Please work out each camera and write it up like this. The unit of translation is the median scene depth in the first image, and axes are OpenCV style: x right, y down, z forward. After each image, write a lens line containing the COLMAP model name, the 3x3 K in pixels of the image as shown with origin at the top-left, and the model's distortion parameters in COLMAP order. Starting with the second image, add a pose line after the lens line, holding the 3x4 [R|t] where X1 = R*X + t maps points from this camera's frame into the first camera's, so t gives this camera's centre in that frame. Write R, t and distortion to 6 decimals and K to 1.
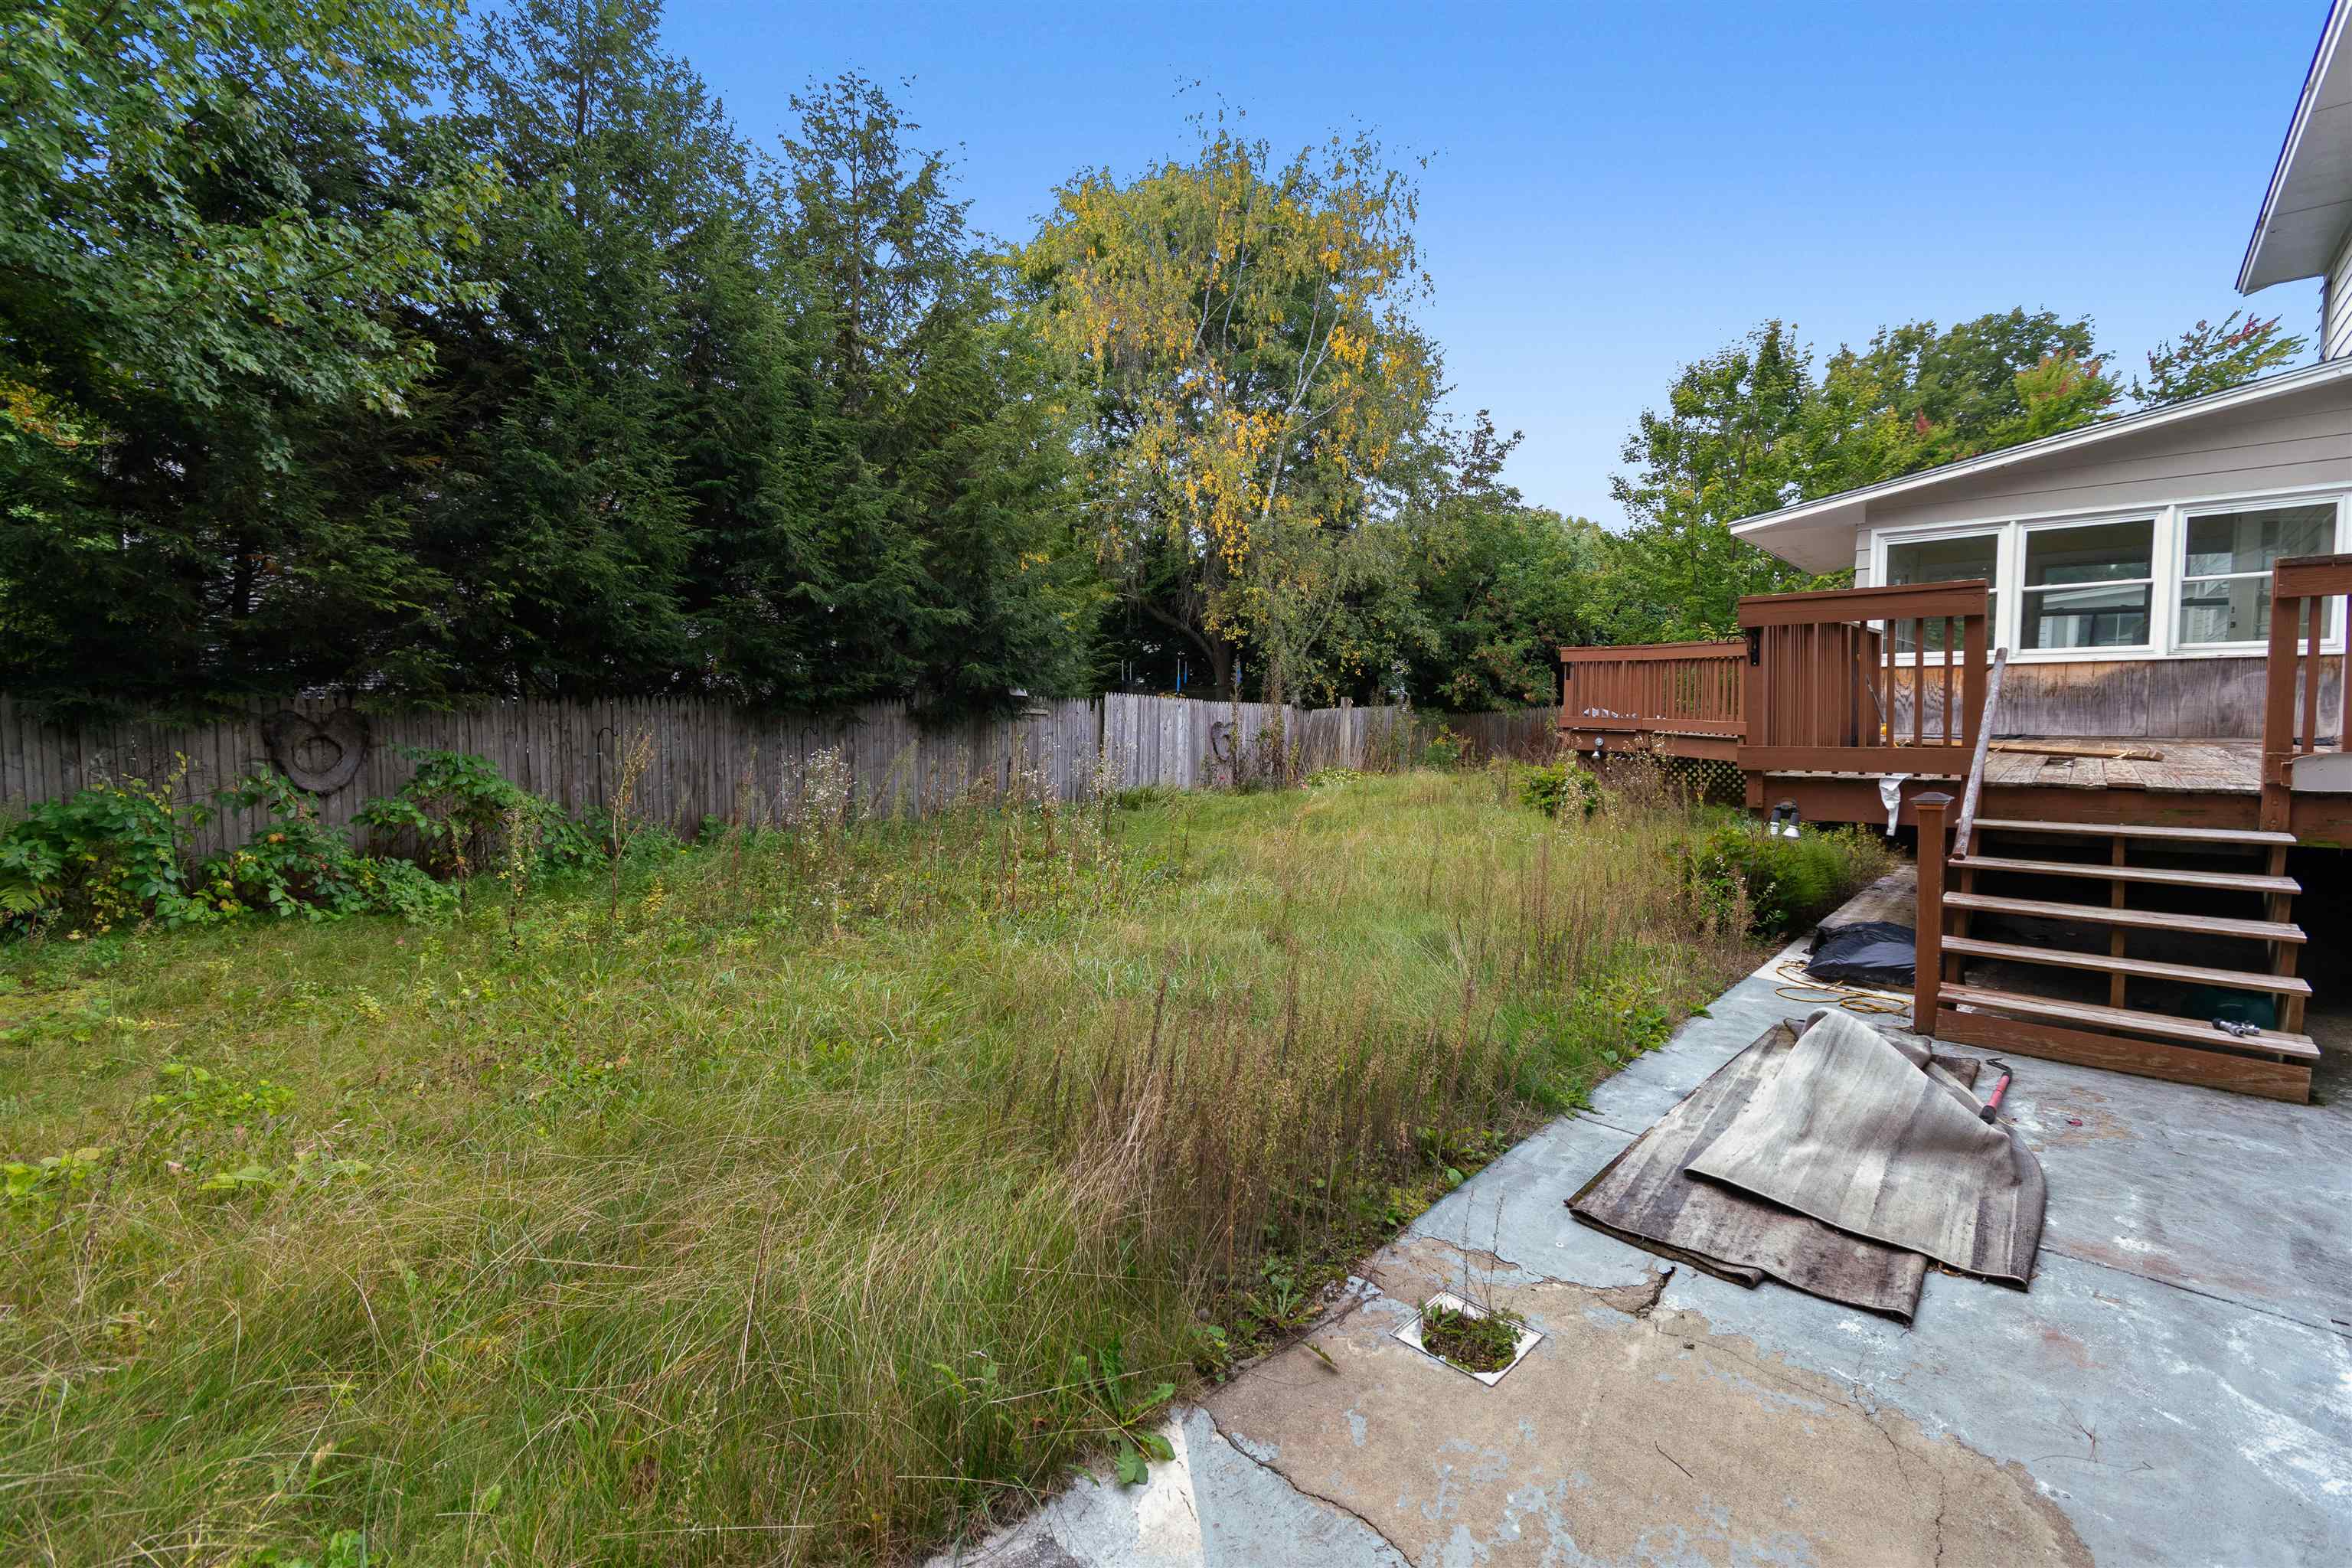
lens RADIAL K [[1031.4, 0, 1178.9], [0, 1031.4, 785.8], [0, 0, 1]] dist [-0.000107, -0.000404]
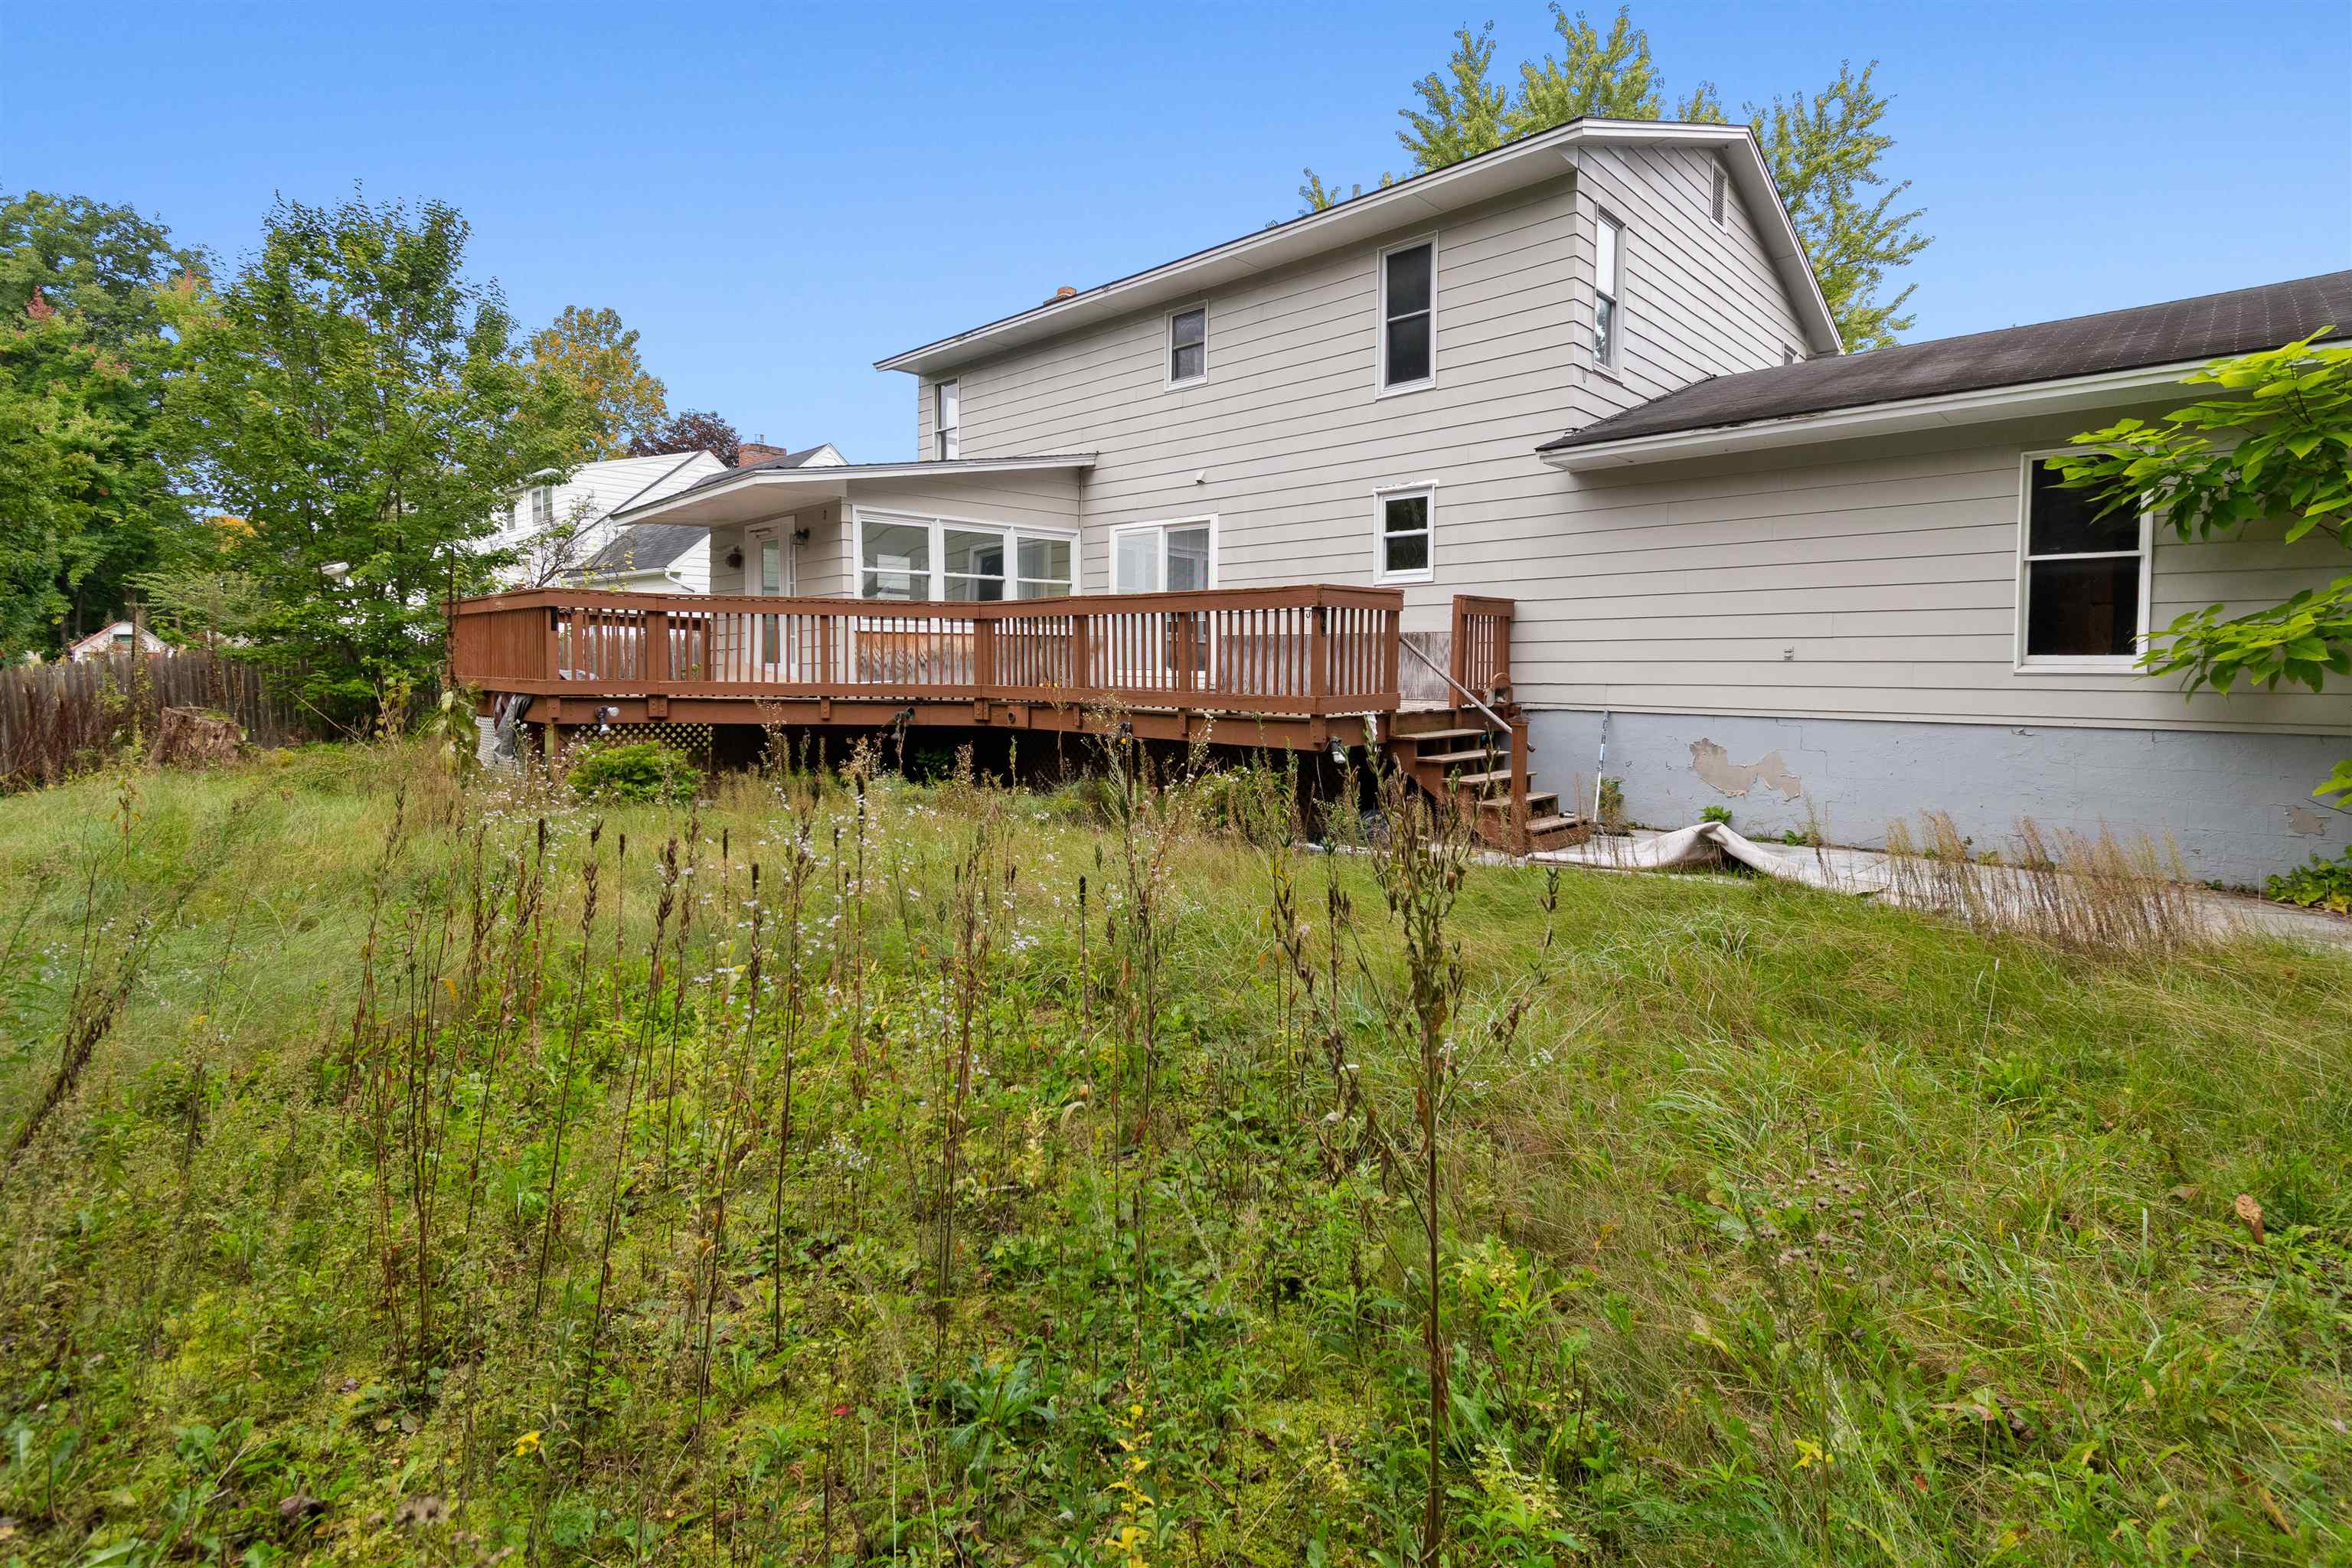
lens RADIAL K [[1107.6, 0, 1175.9], [0, 1107.6, 704.1], [0, 0, 1]] dist [0.003237, -0.000166]
pose [[0.032712, -0.031276, 0.998975, -0.347997], [0.076038, 0.996691, 0.028715, -0.033494], [-0.996568, 0.075021, 0.034982, 0.453937]]
